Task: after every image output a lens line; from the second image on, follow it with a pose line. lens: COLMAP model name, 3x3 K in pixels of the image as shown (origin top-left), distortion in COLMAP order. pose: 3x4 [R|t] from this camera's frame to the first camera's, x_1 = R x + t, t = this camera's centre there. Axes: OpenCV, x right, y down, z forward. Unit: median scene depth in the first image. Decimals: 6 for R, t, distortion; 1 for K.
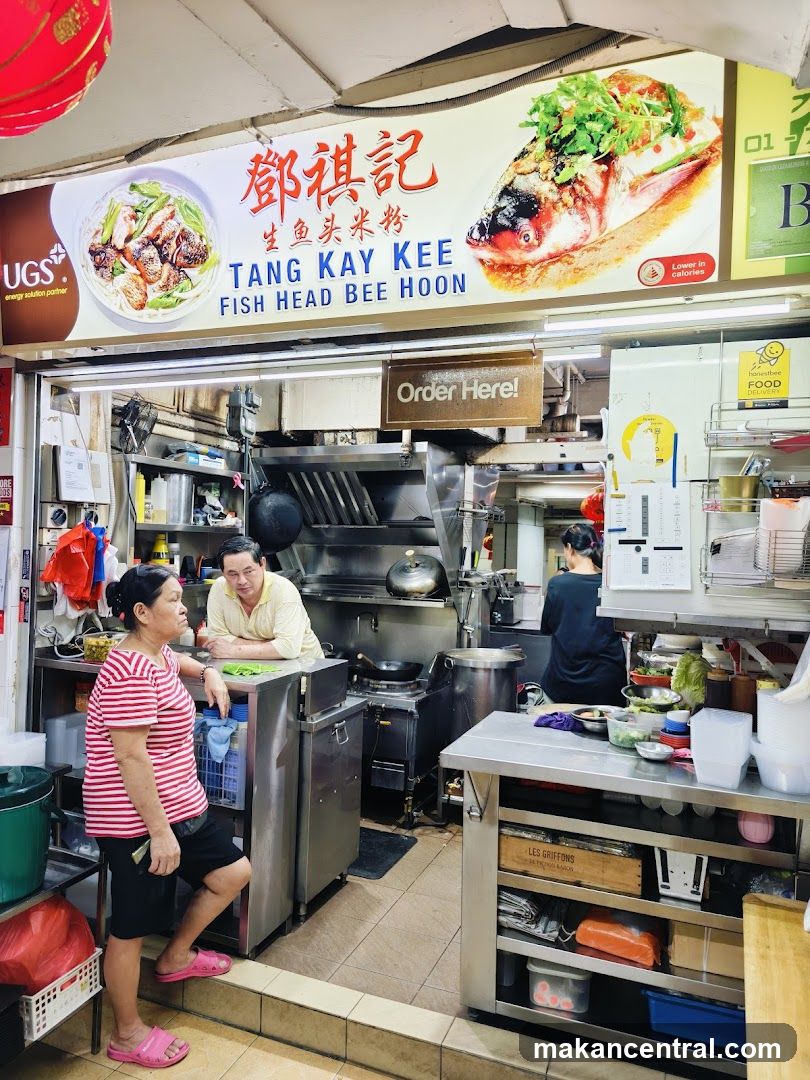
lens RADIAL K [[731.1, 0, 403.6], [0, 731.1, 536.5], [0, 0, 1]] dist [0.015490, -0.009425]
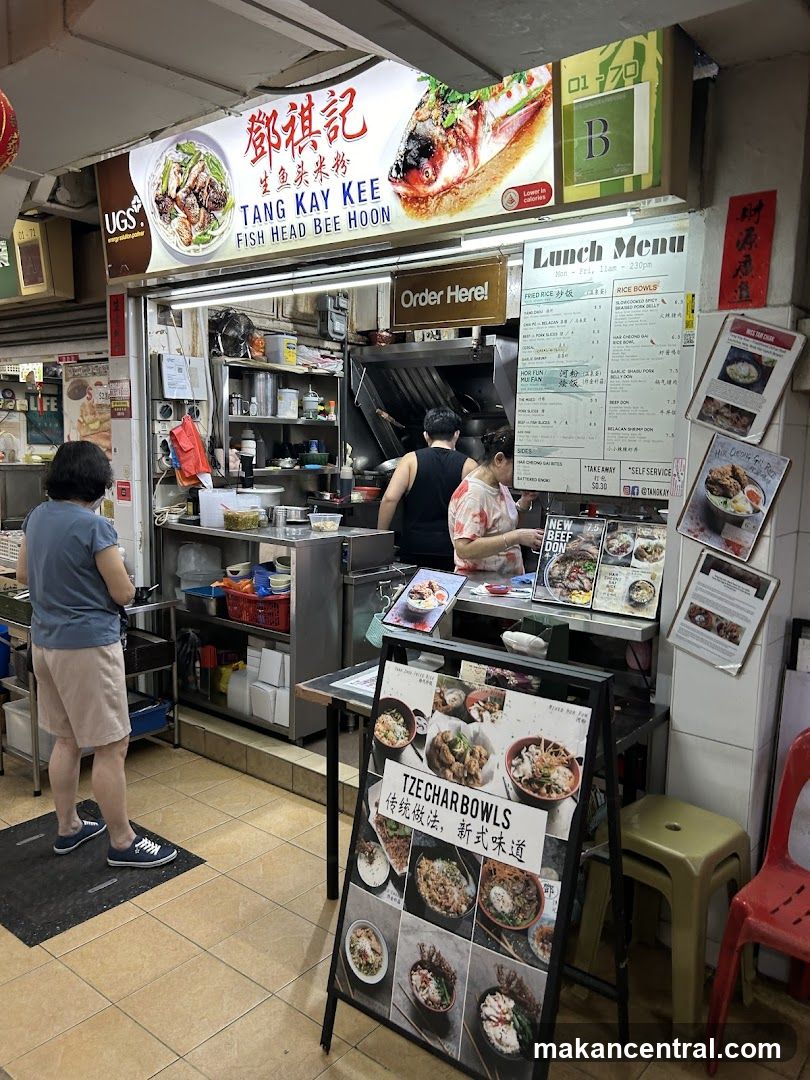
lens RADIAL K [[794.6, 0, 402.6], [0, 794.6, 540.2], [0, 0, 1]] dist [0.027408, -0.042036]
pose [[0.957483, 0.033554, -0.286533, 0.476522], [0.004207, 0.991483, 0.130166, 0.024849], [0.288460, -0.125837, 0.949187, -0.324000]]
